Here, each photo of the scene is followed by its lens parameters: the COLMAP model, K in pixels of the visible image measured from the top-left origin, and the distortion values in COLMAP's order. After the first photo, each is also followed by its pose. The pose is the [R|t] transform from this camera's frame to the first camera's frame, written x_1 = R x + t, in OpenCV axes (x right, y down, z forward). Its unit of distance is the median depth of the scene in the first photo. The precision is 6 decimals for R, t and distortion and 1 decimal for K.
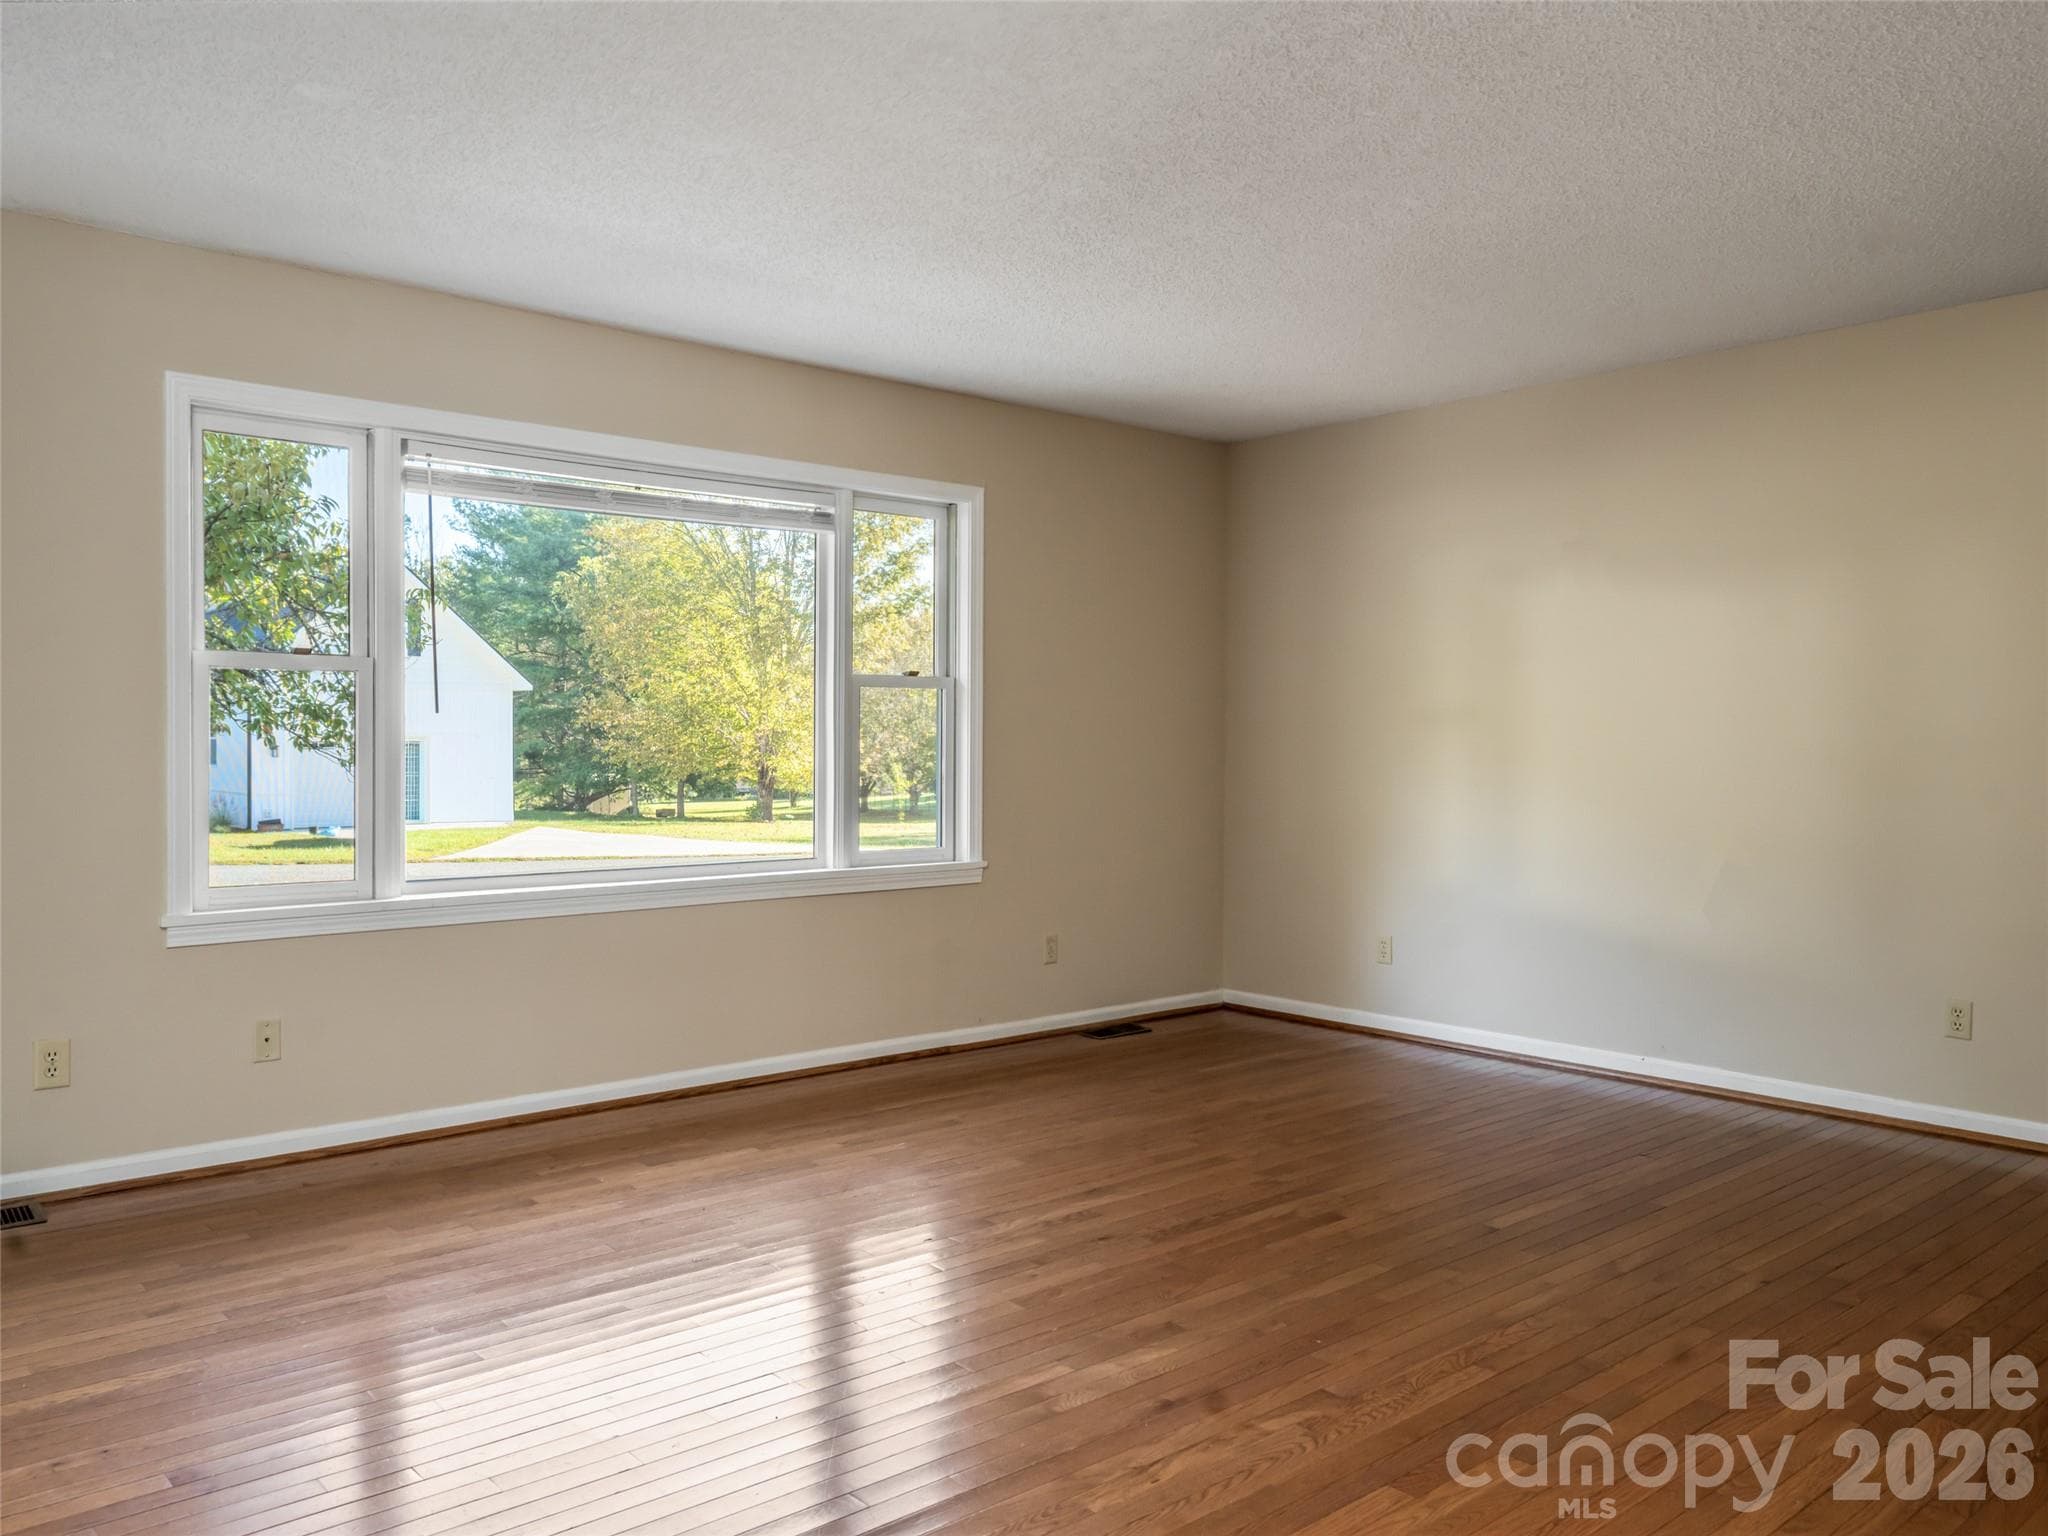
lens RADIAL K [[1511.8, 0, 1024.0], [0, 1511.8, 768.0], [0, 0, 1]] dist [0.005389, 0.003354]
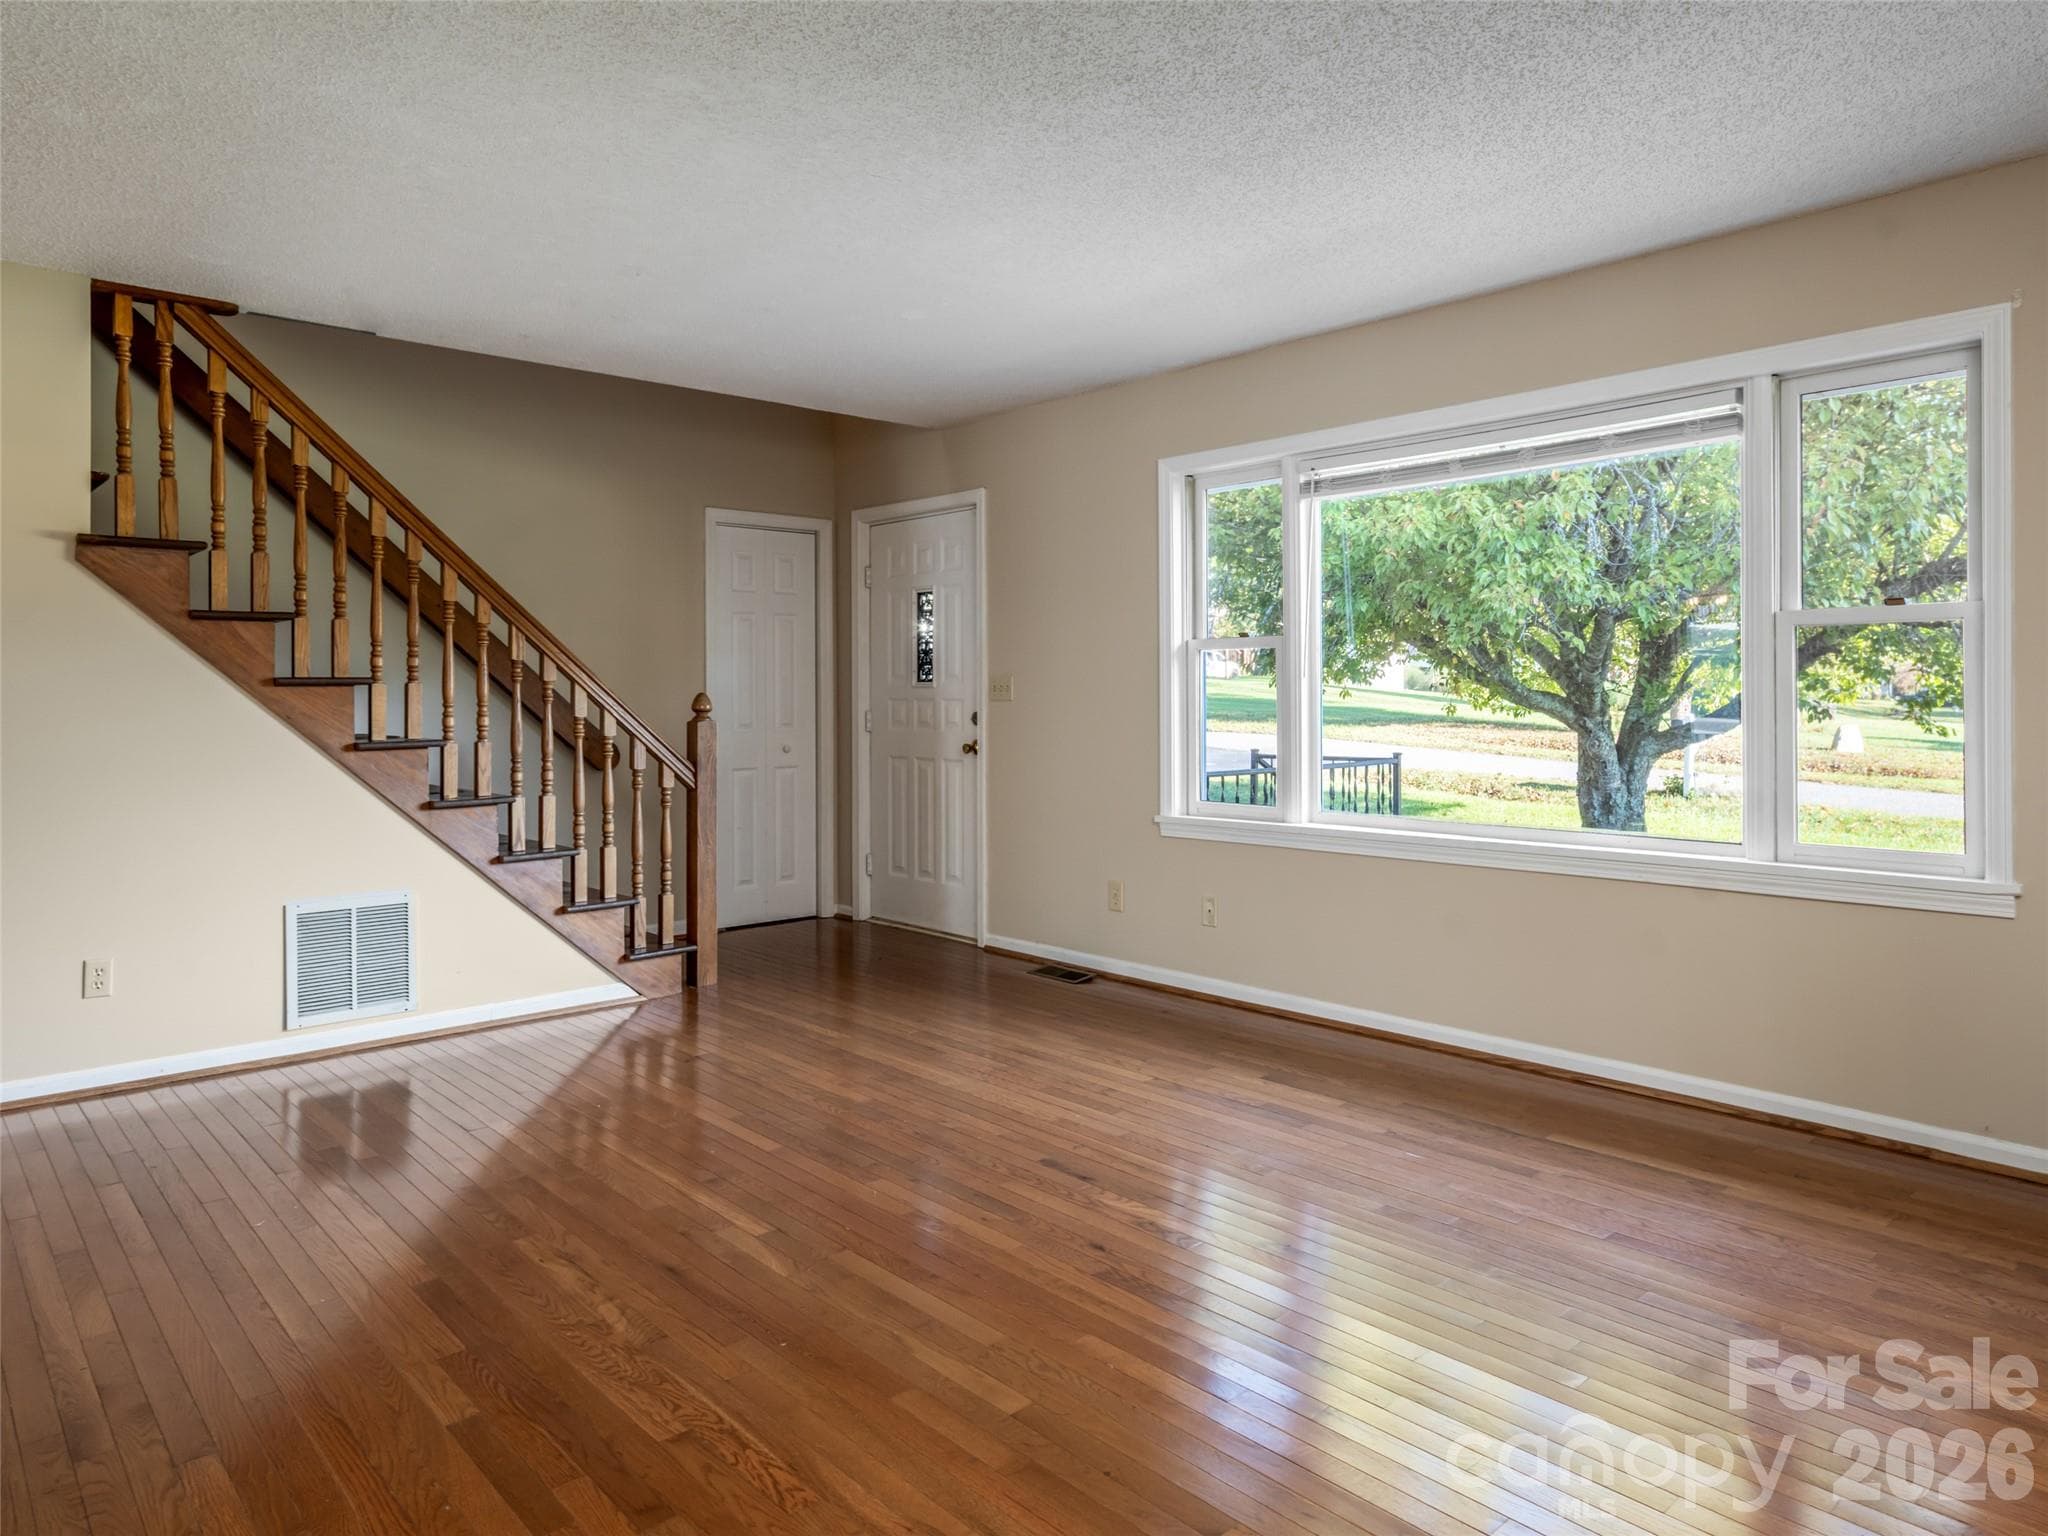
lens RADIAL K [[1273.7, 0, 1024.9], [0, 1273.7, 700.3], [0, 0, 1]] dist [-0.002933, -0.001705]
pose [[0.032945, -0.004413, -0.999447, 0.620560], [-0.019836, 0.999790, -0.005068, -0.006856], [0.999260, 0.019992, 0.032850, 0.709585]]
